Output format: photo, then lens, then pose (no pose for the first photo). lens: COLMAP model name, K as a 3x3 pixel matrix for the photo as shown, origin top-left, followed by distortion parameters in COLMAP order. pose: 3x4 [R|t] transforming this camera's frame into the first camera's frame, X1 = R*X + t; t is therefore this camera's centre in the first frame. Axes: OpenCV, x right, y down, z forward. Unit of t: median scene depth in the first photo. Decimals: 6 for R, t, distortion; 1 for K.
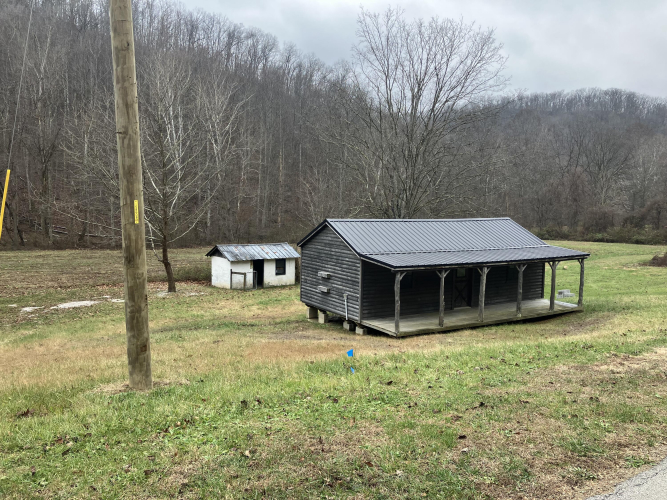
lens RADIAL K [[544.2, 0, 339.6], [0, 544.2, 235.4], [0, 0, 1]] dist [0.035835, -0.040148]
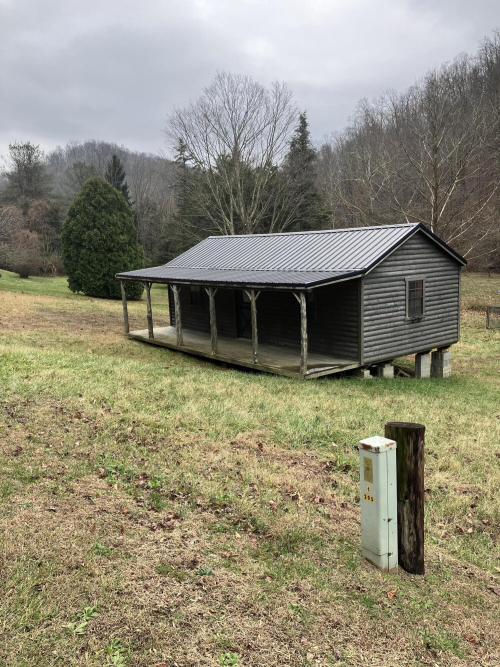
lens RADIAL K [[544.2, 0, 245.6], [0, 544.2, 337.9], [0, 0, 1]] dist [0.035835, -0.040148]
pose [[0.088433, 0.146383, -0.985267, 1.035759], [-0.028860, 0.989104, 0.144363, 0.011647], [0.995664, 0.015669, 0.091694, 0.926934]]
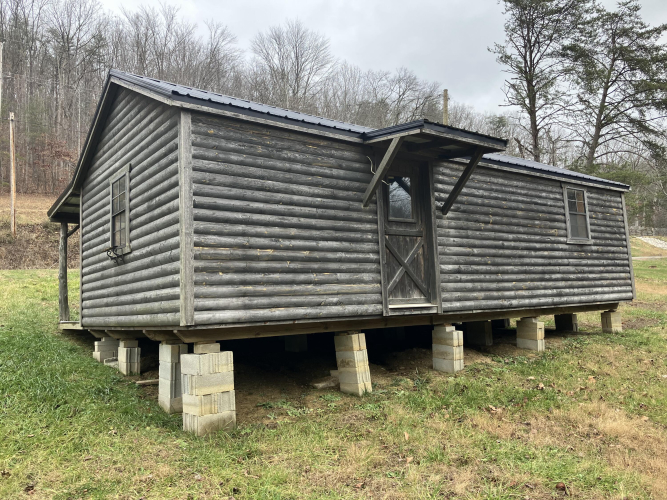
lens RADIAL K [[544.2, 0, 335.6], [0, 544.2, 249.9], [0, 0, 1]] dist [0.035835, -0.040148]
pose [[-0.996784, 0.017908, -0.078106, 0.254087], [0.021173, 0.998927, -0.041181, 0.095409], [0.077285, -0.042702, -0.996094, 1.557758]]
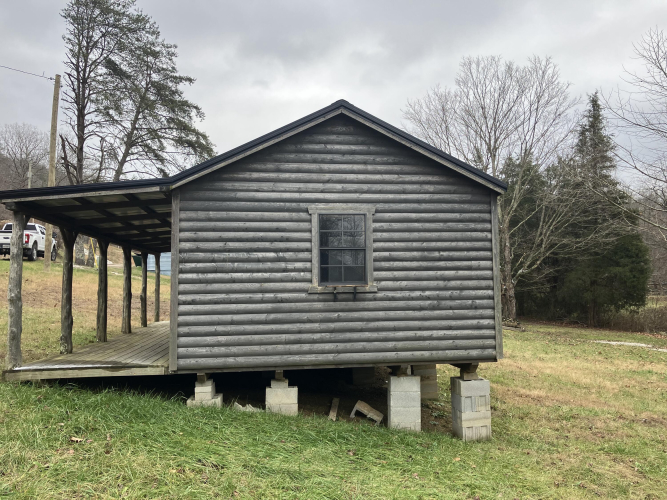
lens RADIAL K [[544.2, 0, 342.9], [0, 544.2, 249.8], [0, 0, 1]] dist [0.035835, -0.040148]
pose [[-0.411548, -0.075320, -0.908270, 0.670943], [-0.053548, 0.996856, -0.058403, 0.075536], [0.909814, 0.024600, -0.414288, 1.346042]]
